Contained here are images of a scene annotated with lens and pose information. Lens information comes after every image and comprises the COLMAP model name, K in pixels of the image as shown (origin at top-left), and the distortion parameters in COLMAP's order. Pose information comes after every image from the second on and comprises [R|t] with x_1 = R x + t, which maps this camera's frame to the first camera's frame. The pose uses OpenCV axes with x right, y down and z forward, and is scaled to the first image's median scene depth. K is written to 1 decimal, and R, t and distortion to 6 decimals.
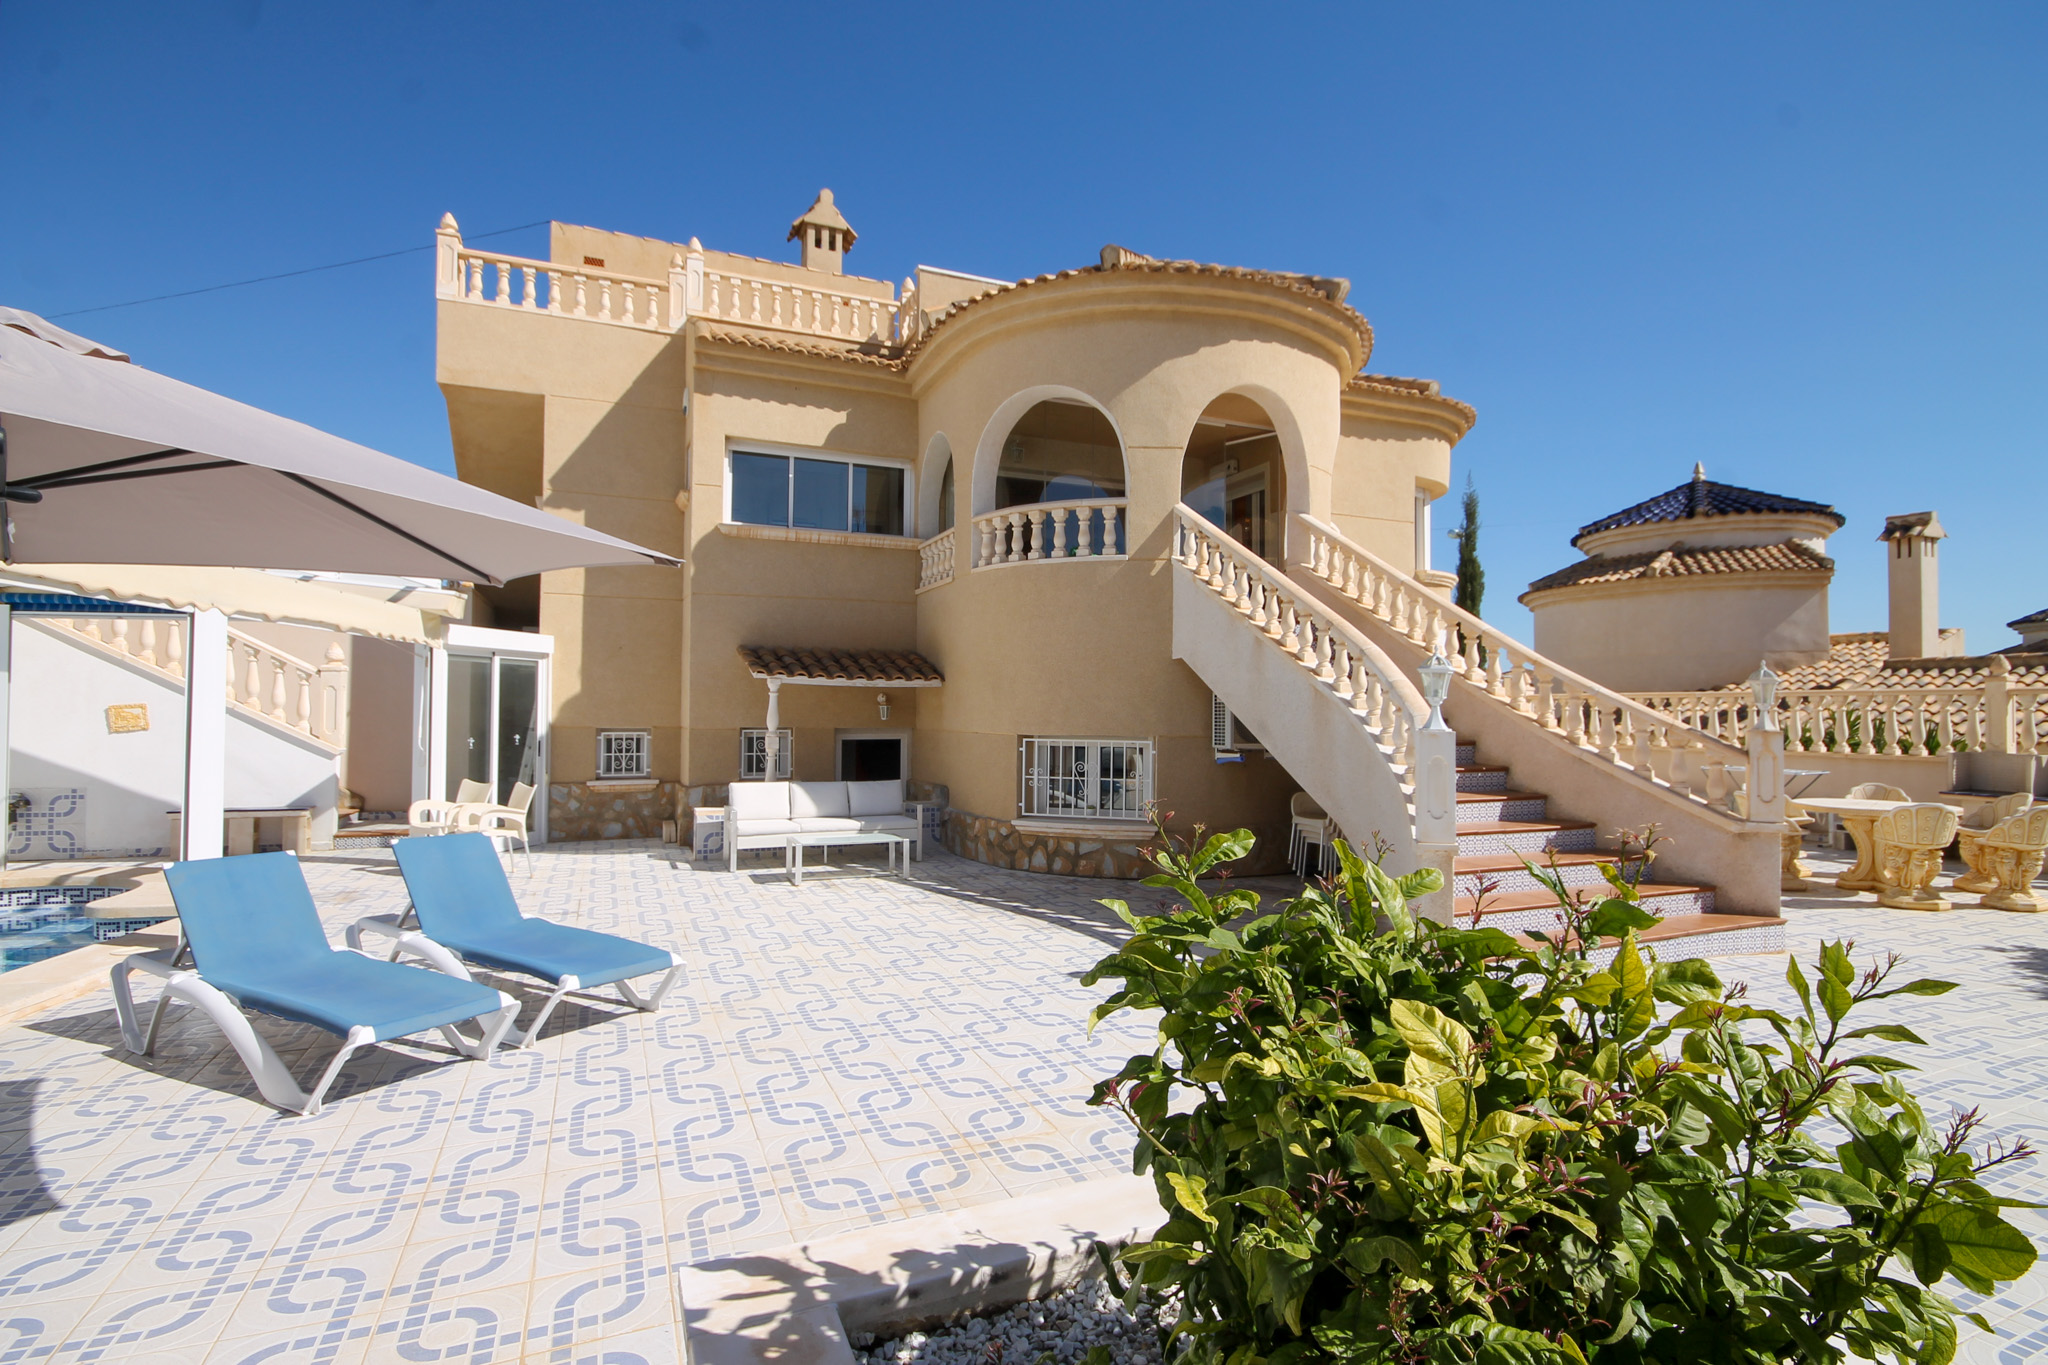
lens RADIAL K [[961.3, 0, 1040.7], [0, 961.3, 682.3], [0, 0, 1]] dist [-0.004666, -0.001400]
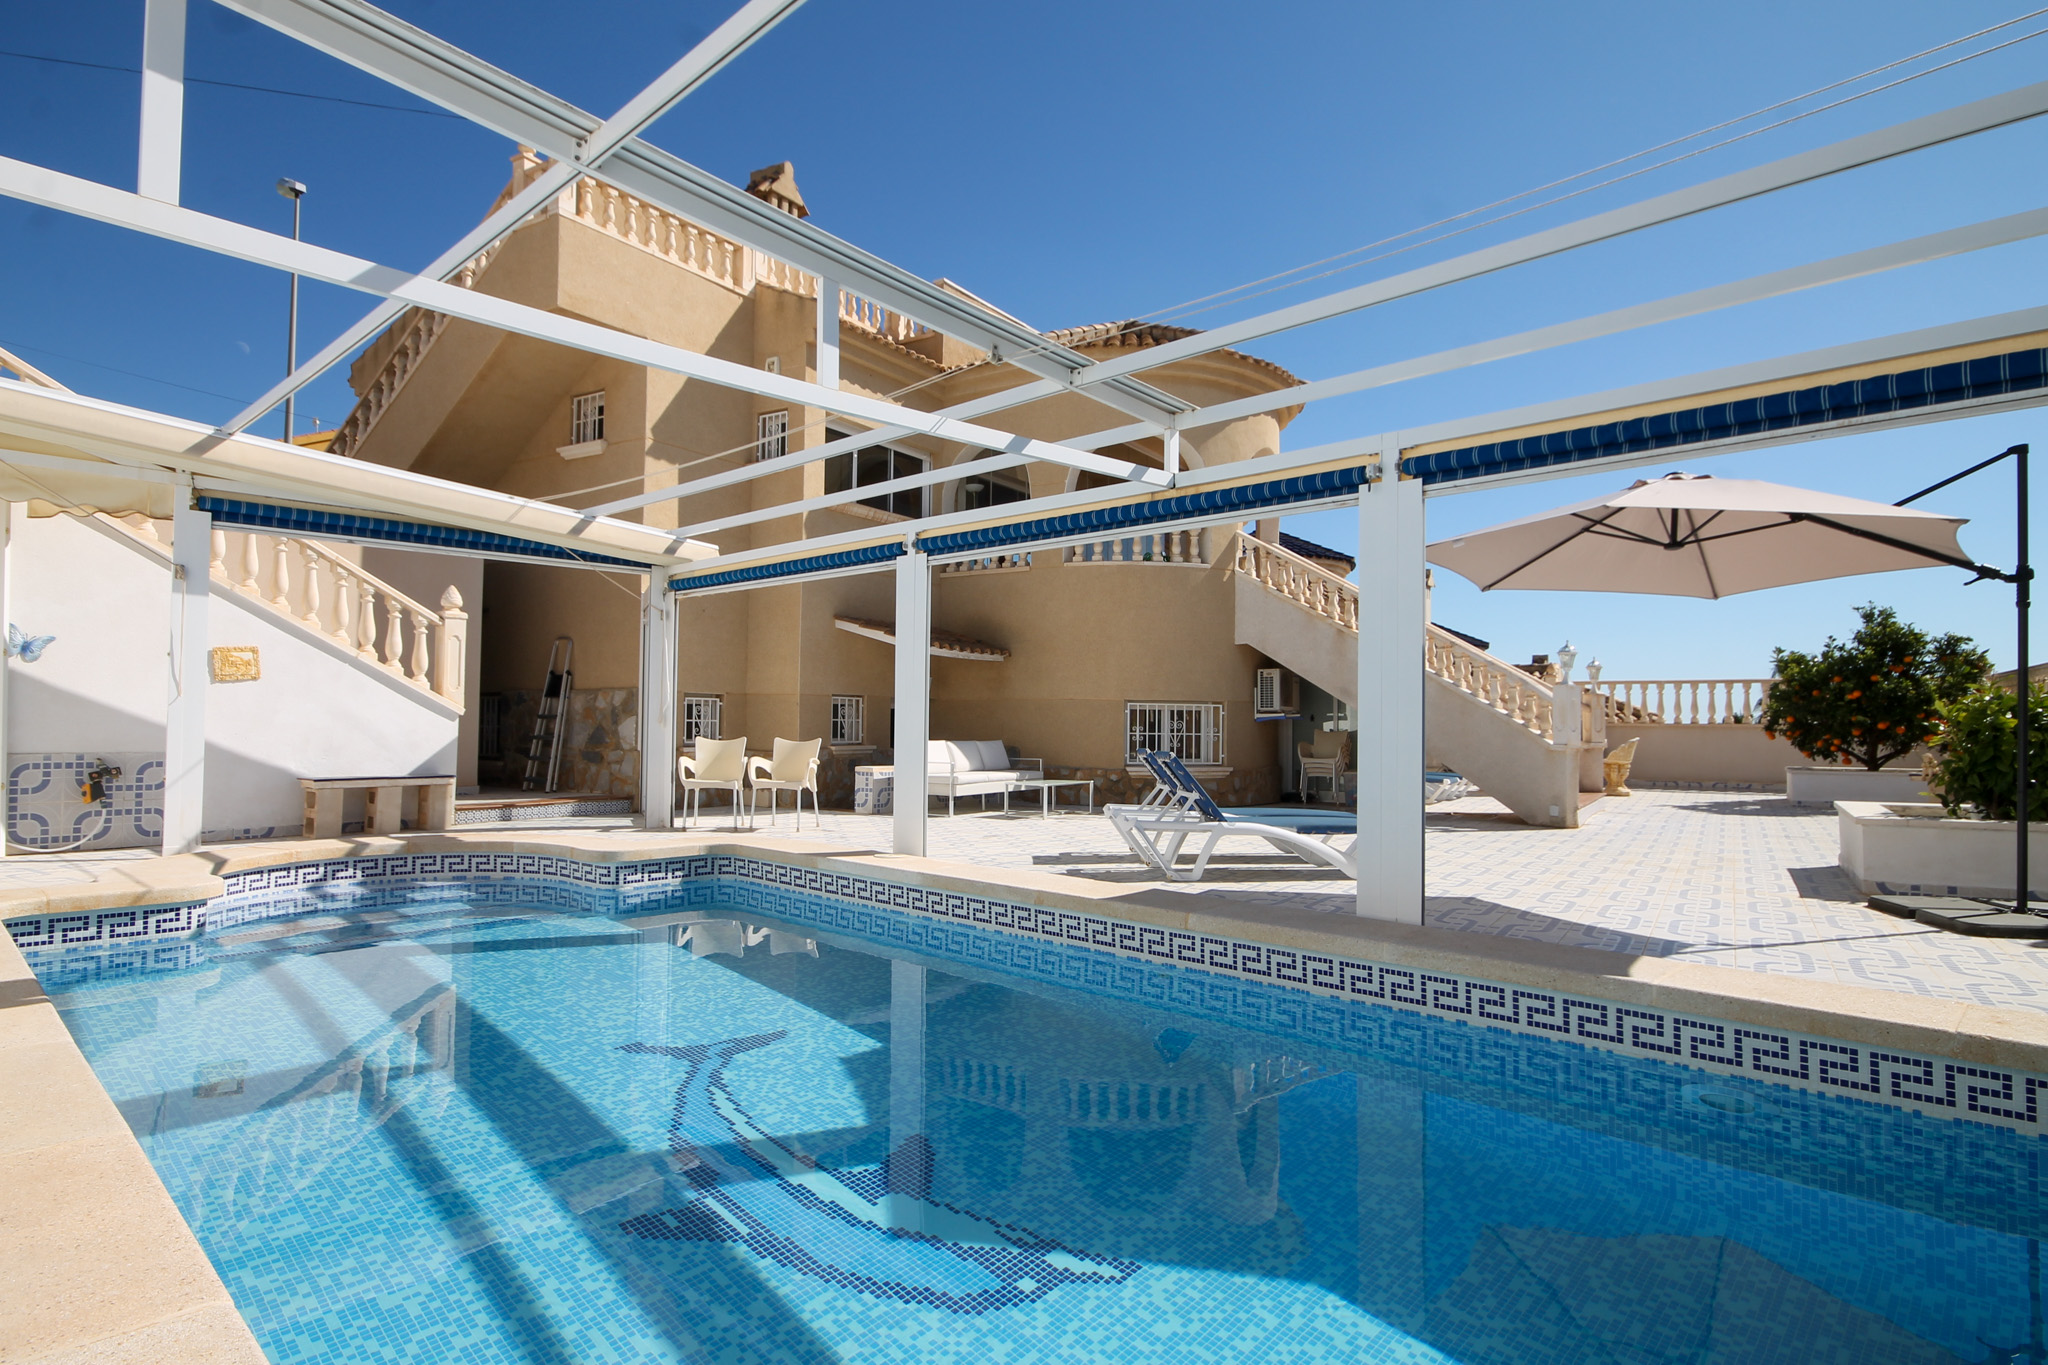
lens RADIAL K [[1066.7, 0, 1045.0], [0, 1066.7, 670.8], [0, 0, 1]] dist [0.003136, -0.001402]
pose [[0.834071, 0.027734, 0.550960, -0.566946], [-0.019364, 0.999592, -0.021003, 0.031270], [-0.551318, 0.006849, 0.834267, -0.065426]]
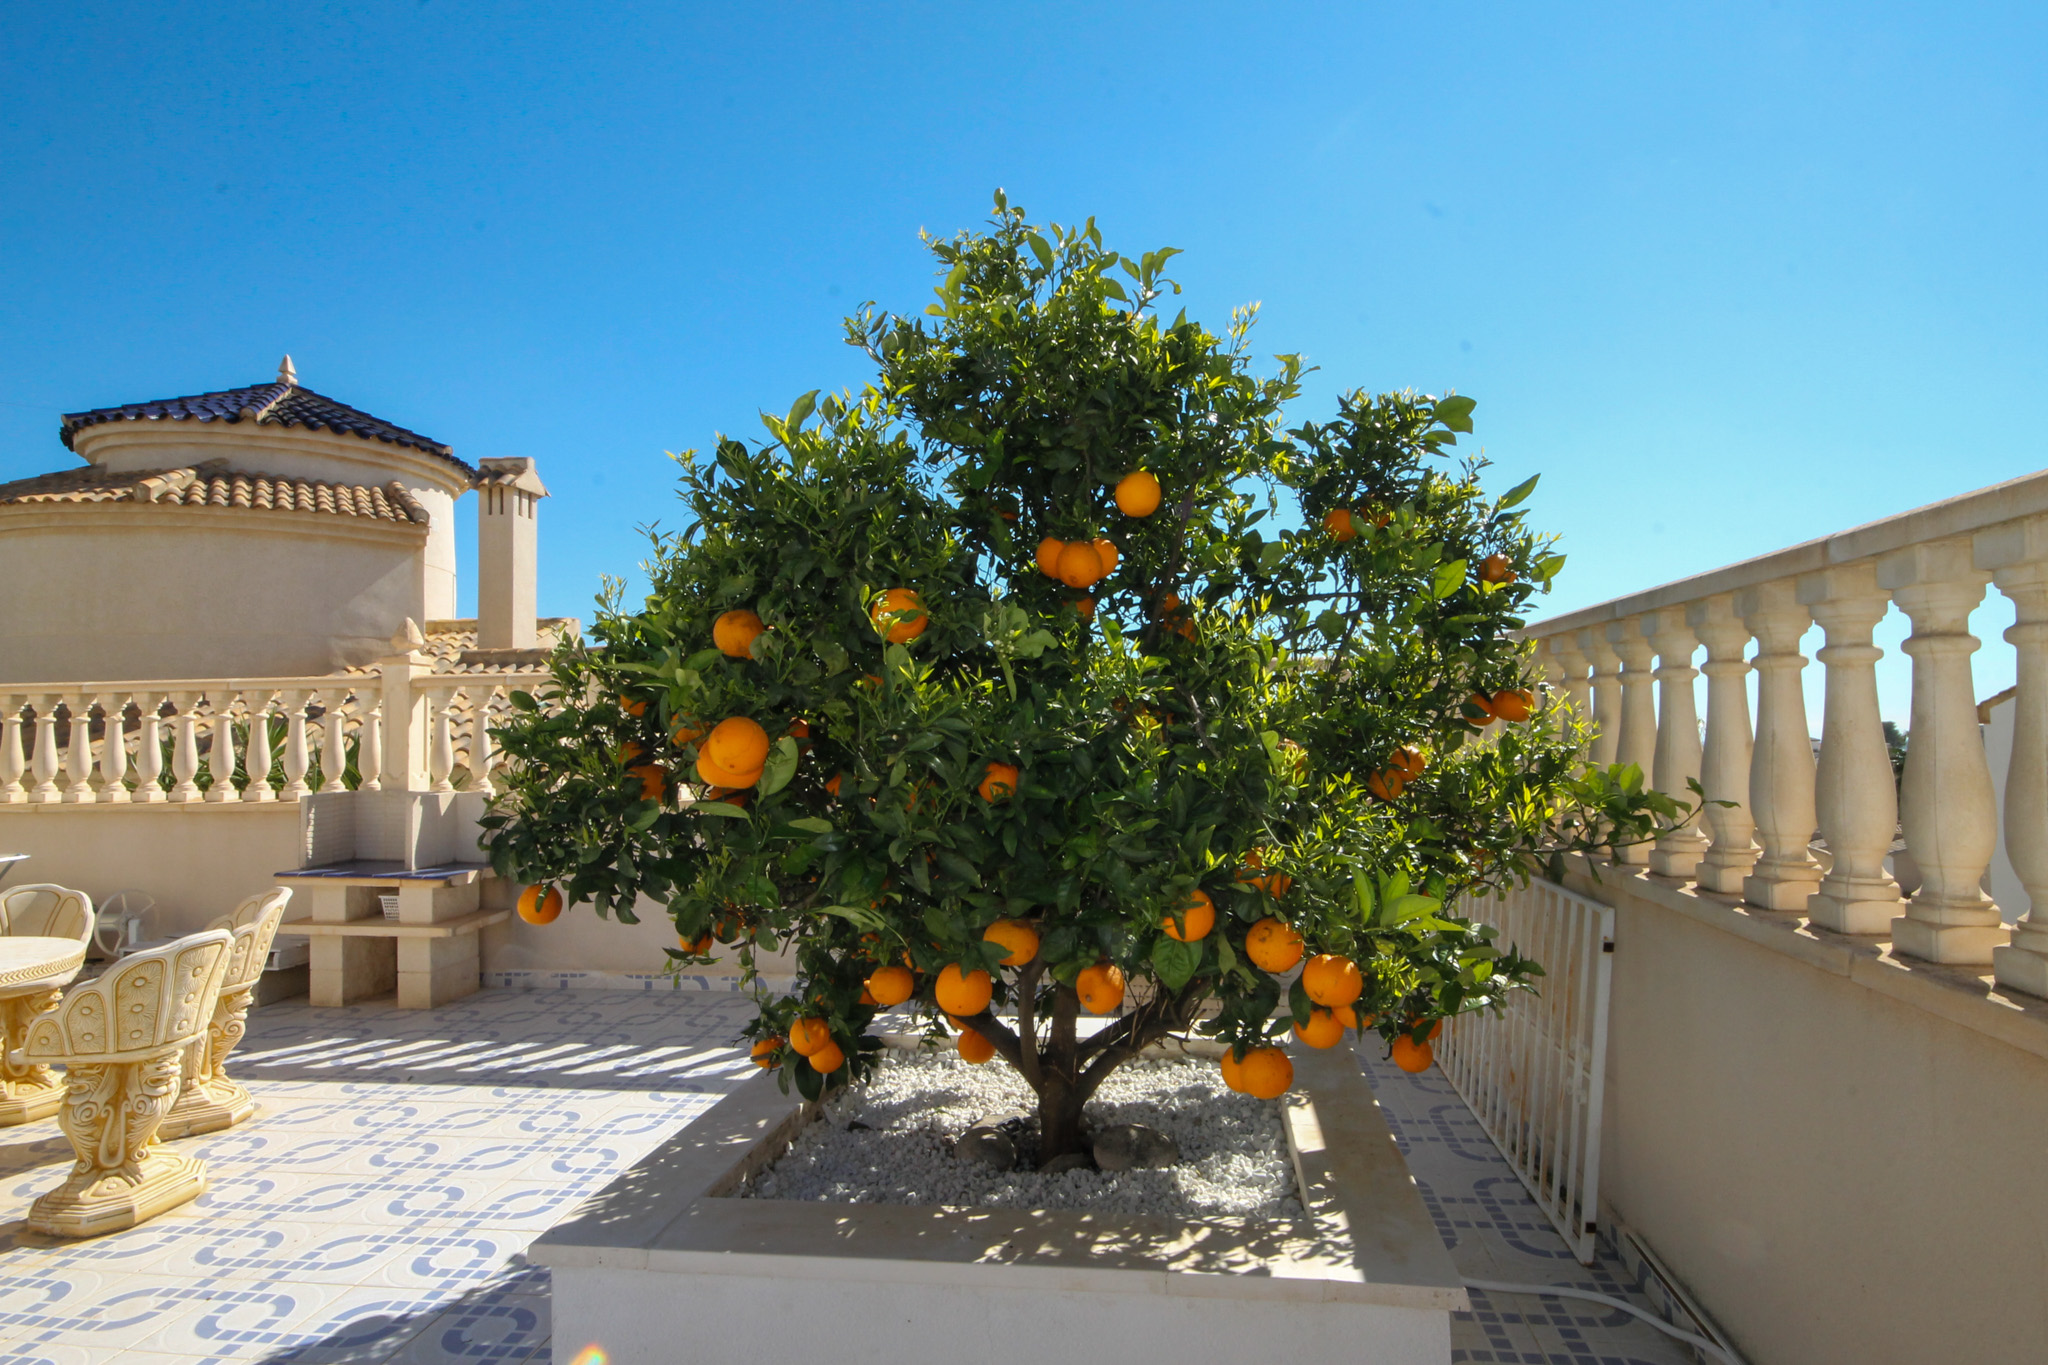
lens RADIAL K [[1066.7, 0, 1028.1], [0, 1066.7, 693.3], [0, 0, 1]] dist [0.003136, -0.001402]
pose [[0.516606, 0.006839, 0.856196, 0.444206], [-0.003529, 0.999977, -0.005858, 0.012637], [-0.856216, 0.000005, 0.516618, 0.238658]]
